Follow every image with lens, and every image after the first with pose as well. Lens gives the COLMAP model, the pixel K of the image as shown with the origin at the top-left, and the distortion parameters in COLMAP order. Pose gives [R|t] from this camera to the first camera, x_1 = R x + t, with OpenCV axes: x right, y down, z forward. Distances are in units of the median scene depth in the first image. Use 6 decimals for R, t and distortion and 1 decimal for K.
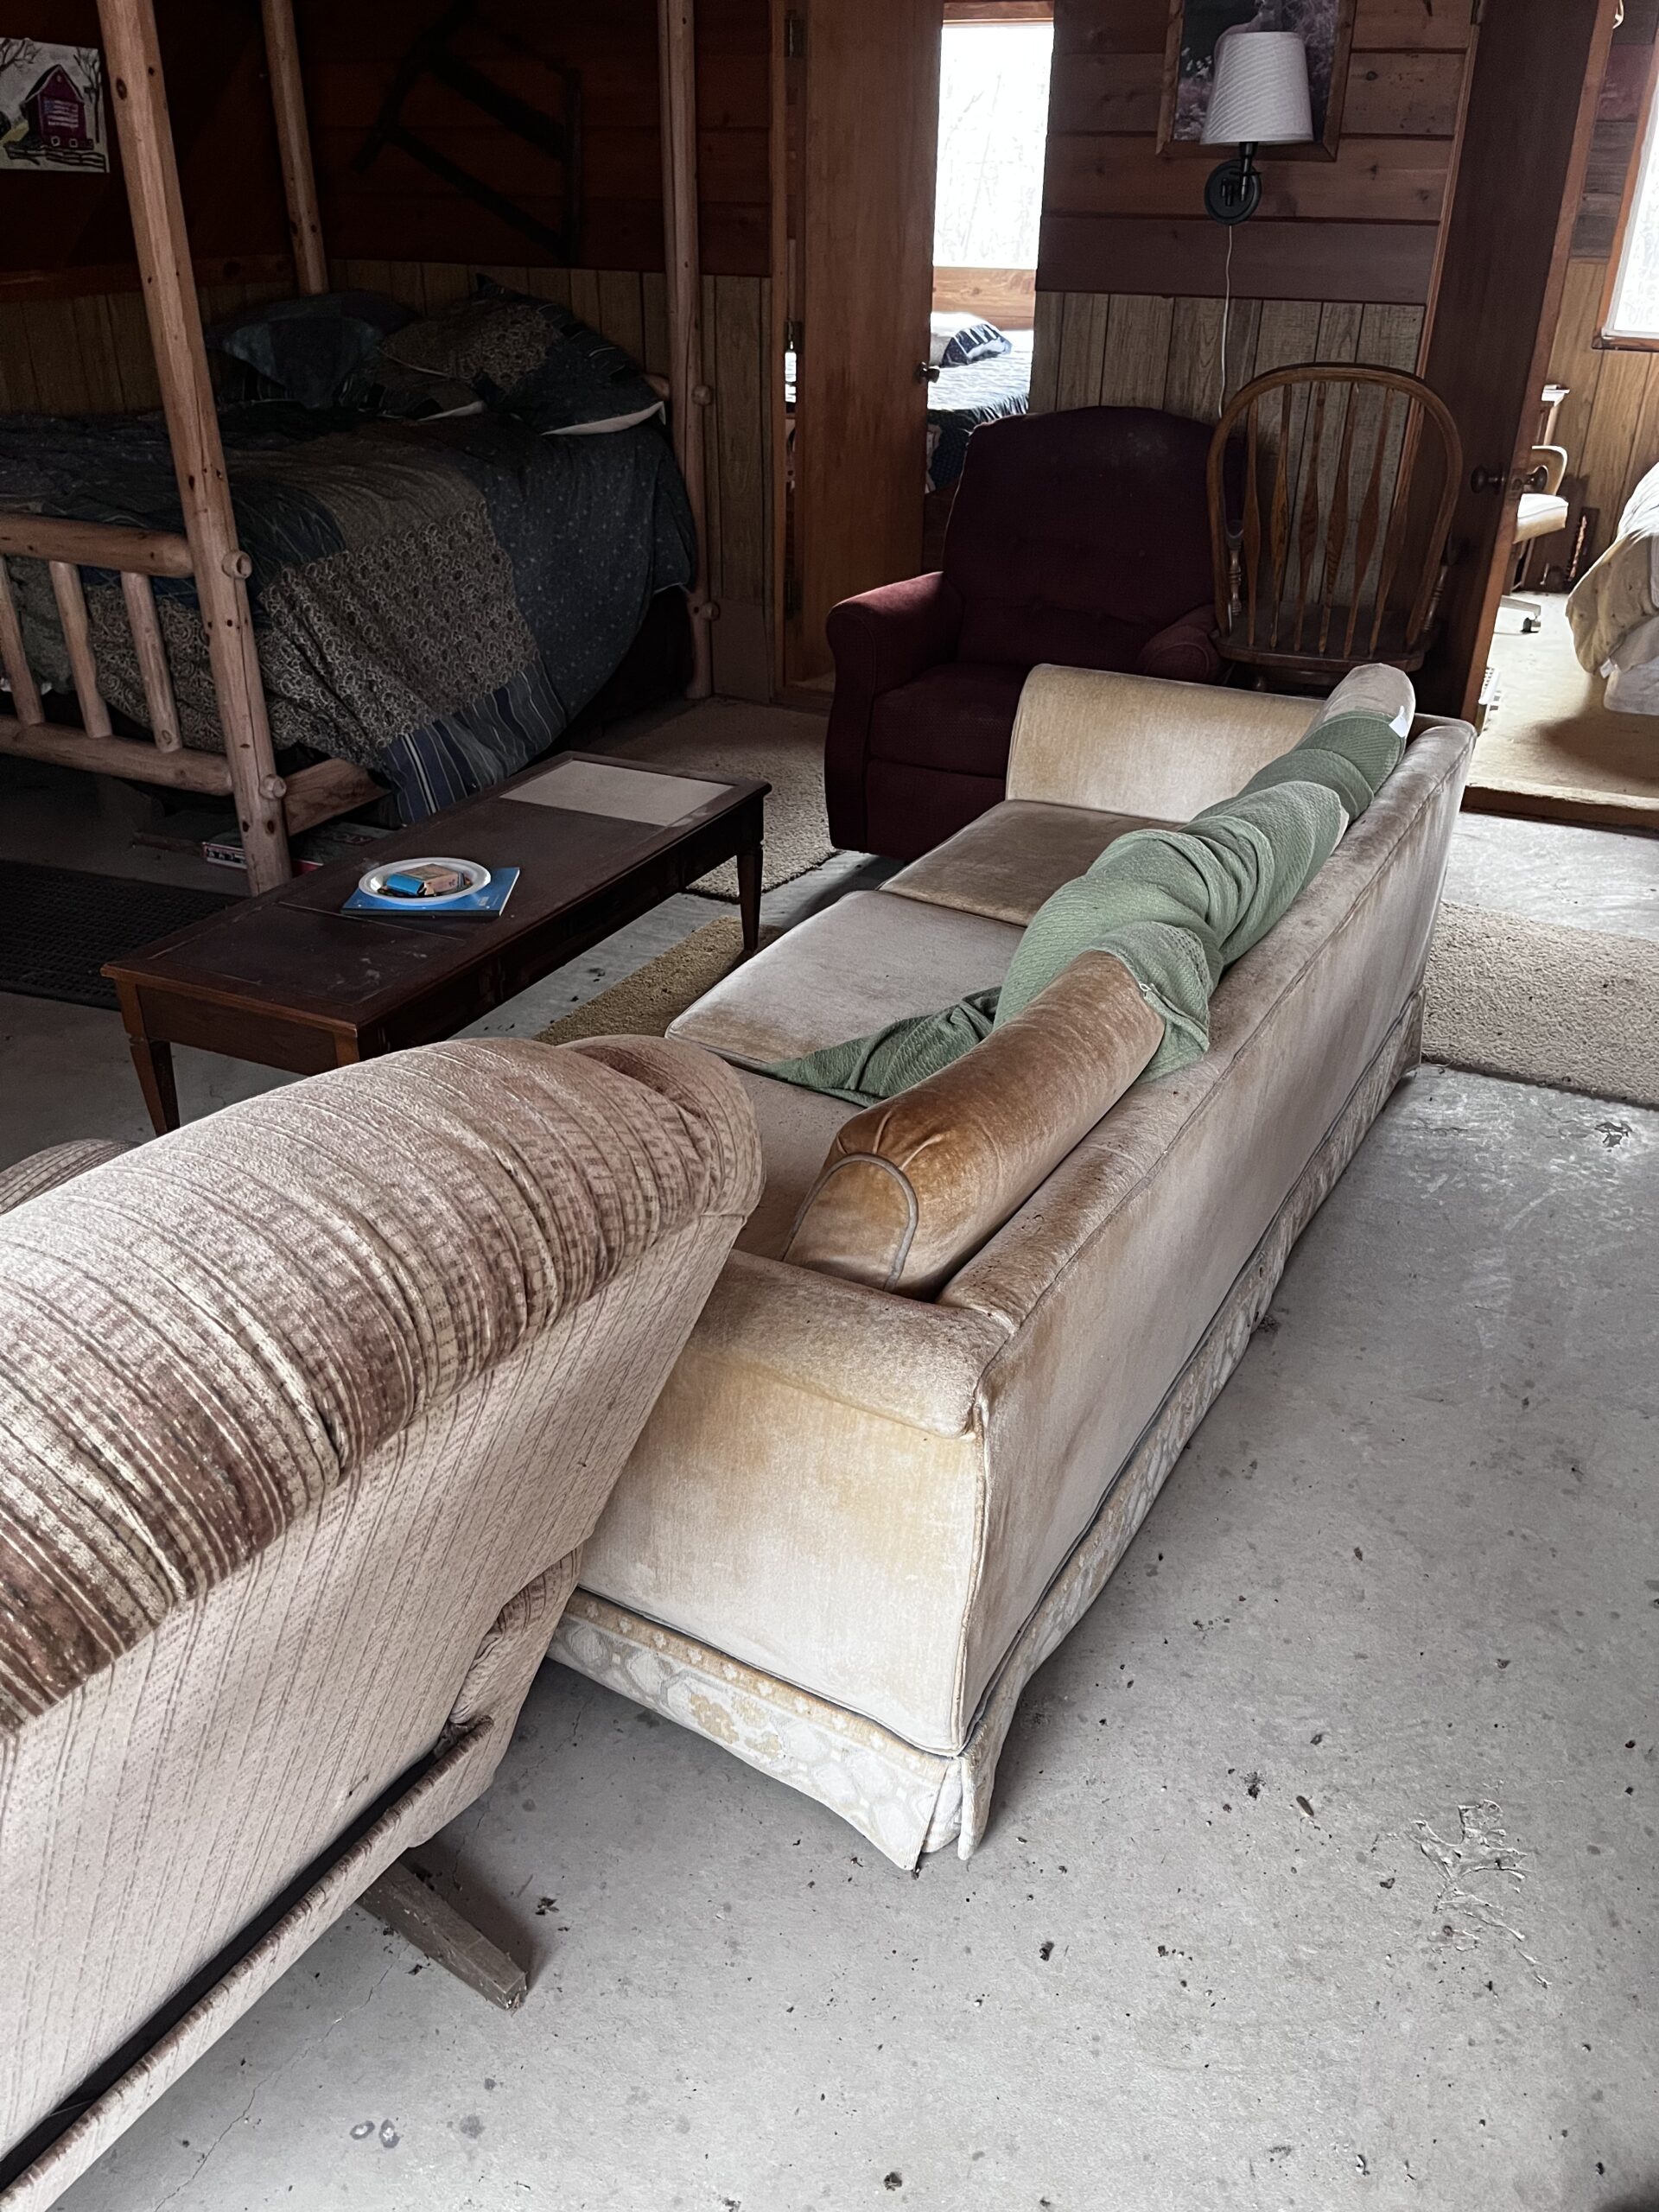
lens RADIAL K [[1665.4, 0, 860.5], [0, 1665.4, 1164.0], [0, 0, 1]] dist [0.032721, -0.066797]
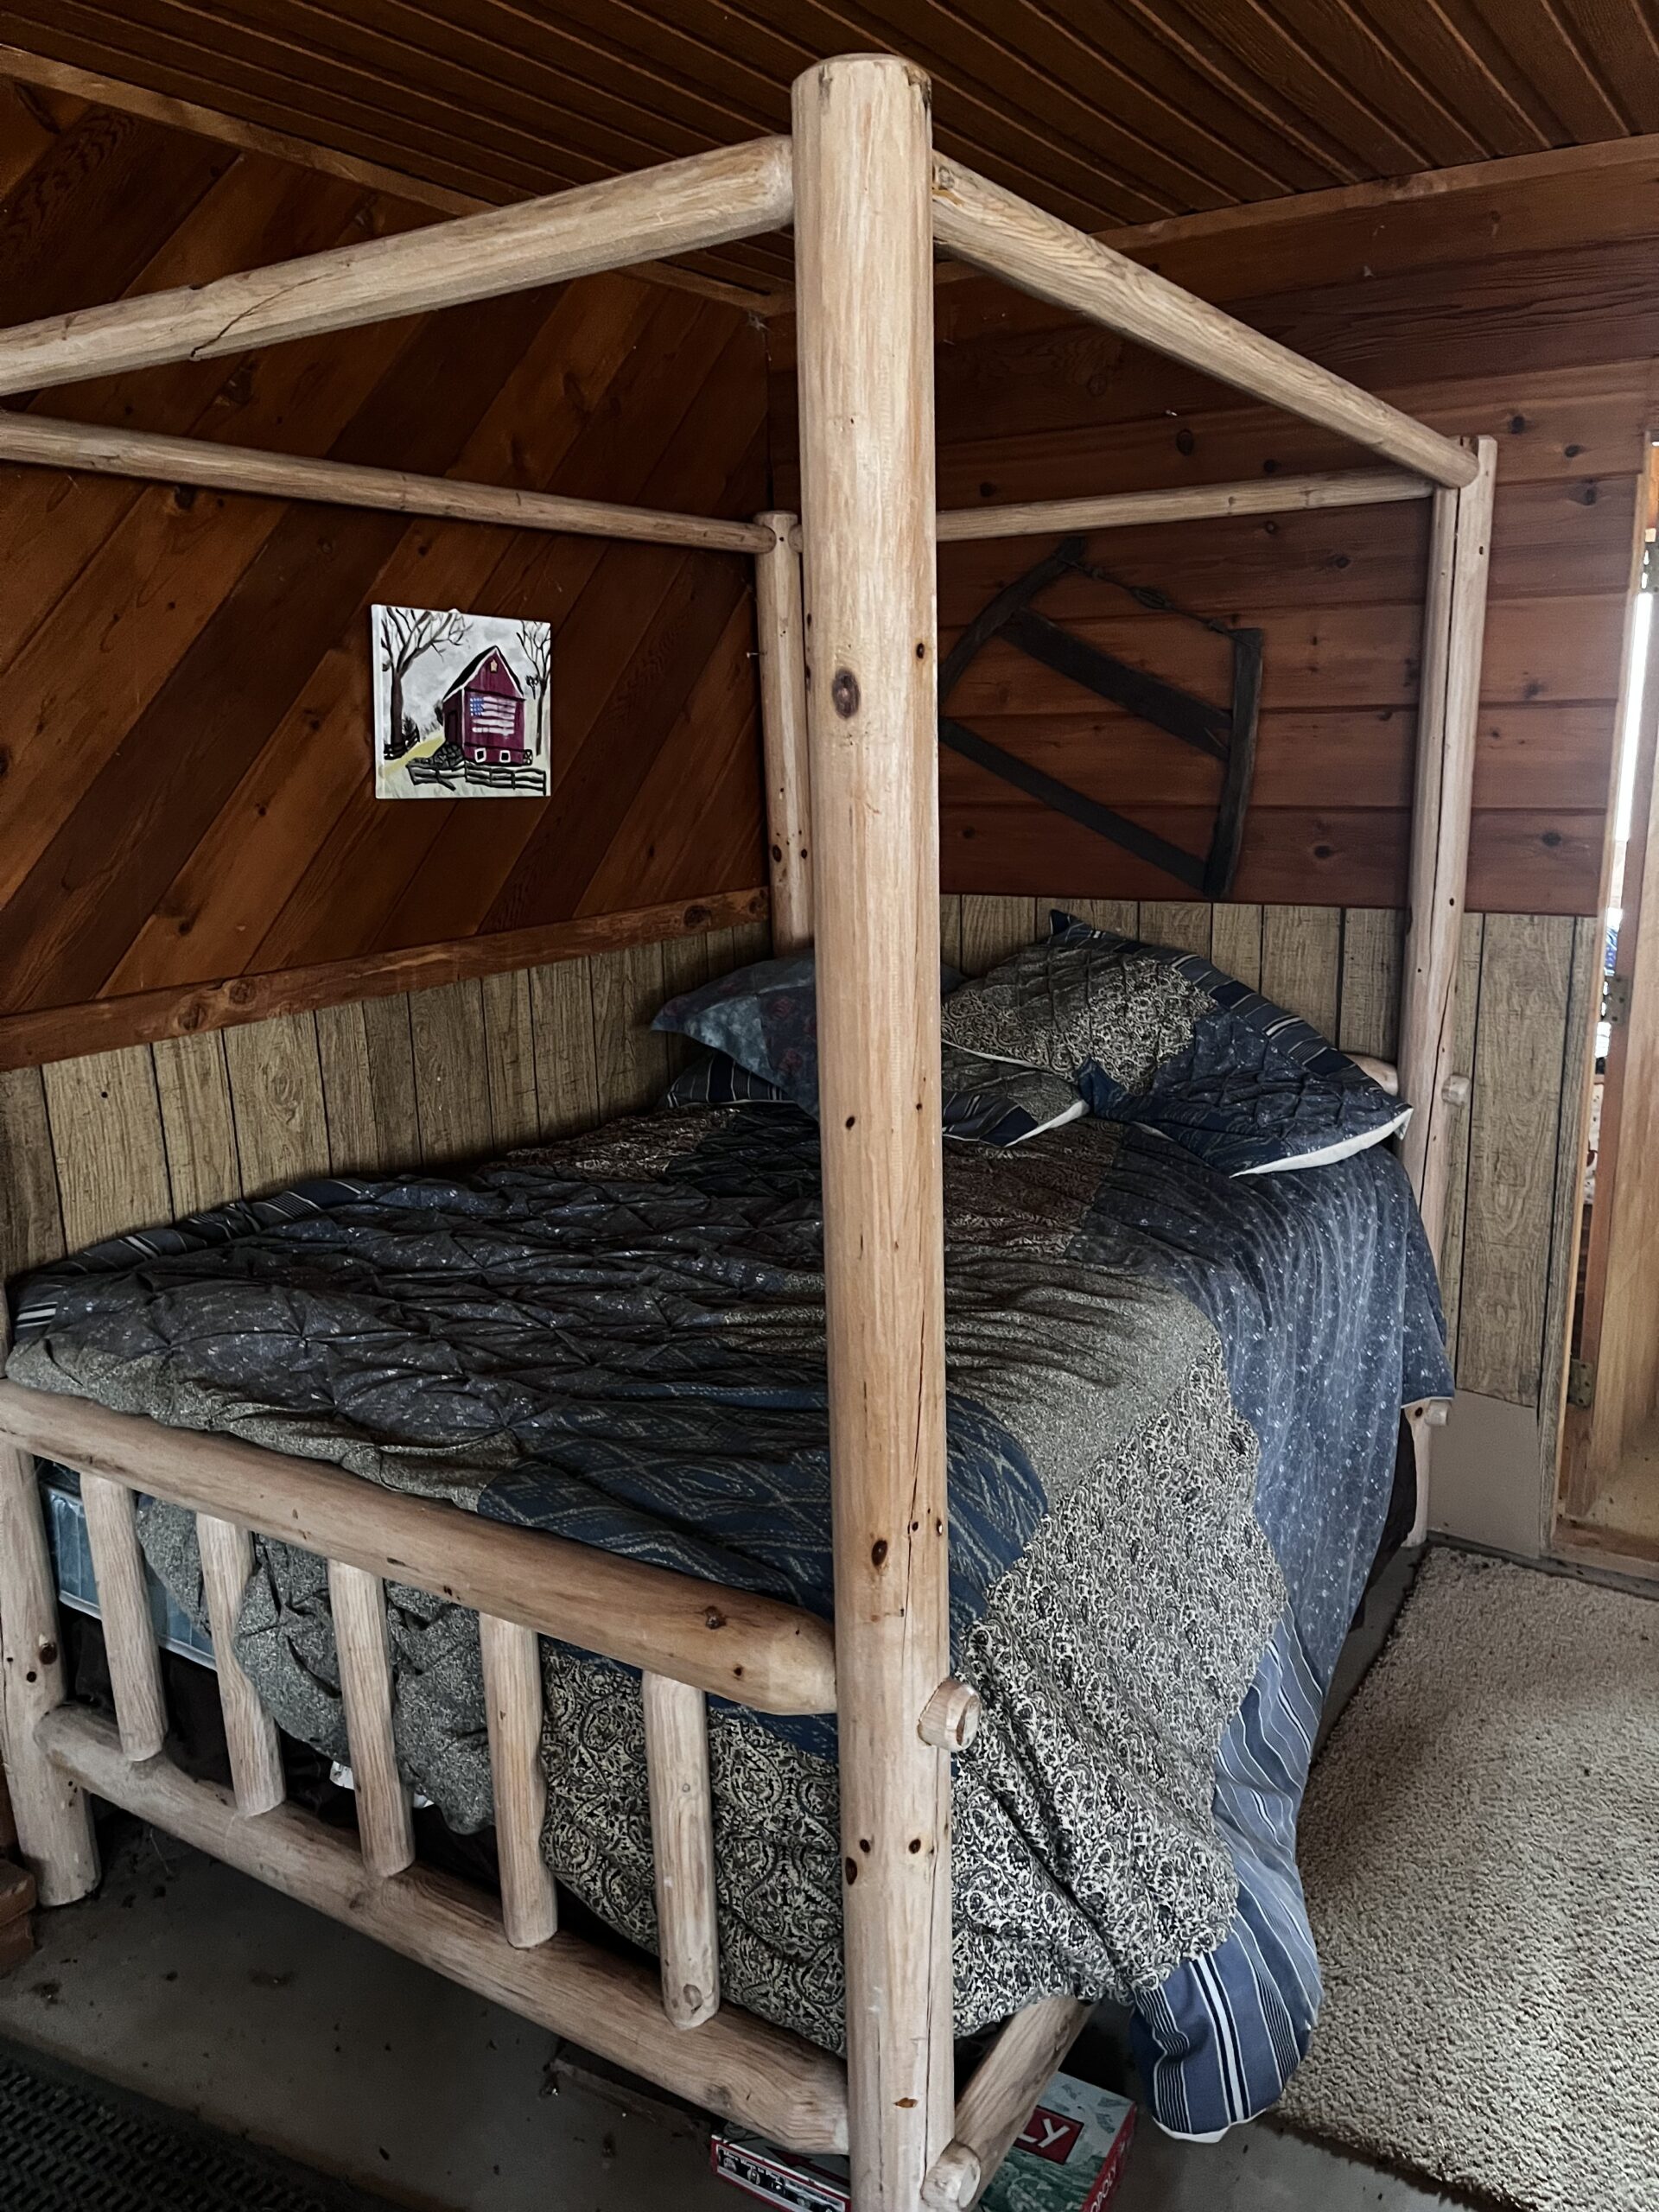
lens RADIAL K [[1665.4, 0, 831.0], [0, 1665.4, 1120.9], [0, 0, 1]] dist [0.032721, -0.066797]
pose [[0.992282, -0.012970, -0.123324, -0.301381], [-0.023875, 0.955926, -0.292635, -0.325422], [0.121684, 0.293321, 0.948238, 0.487375]]
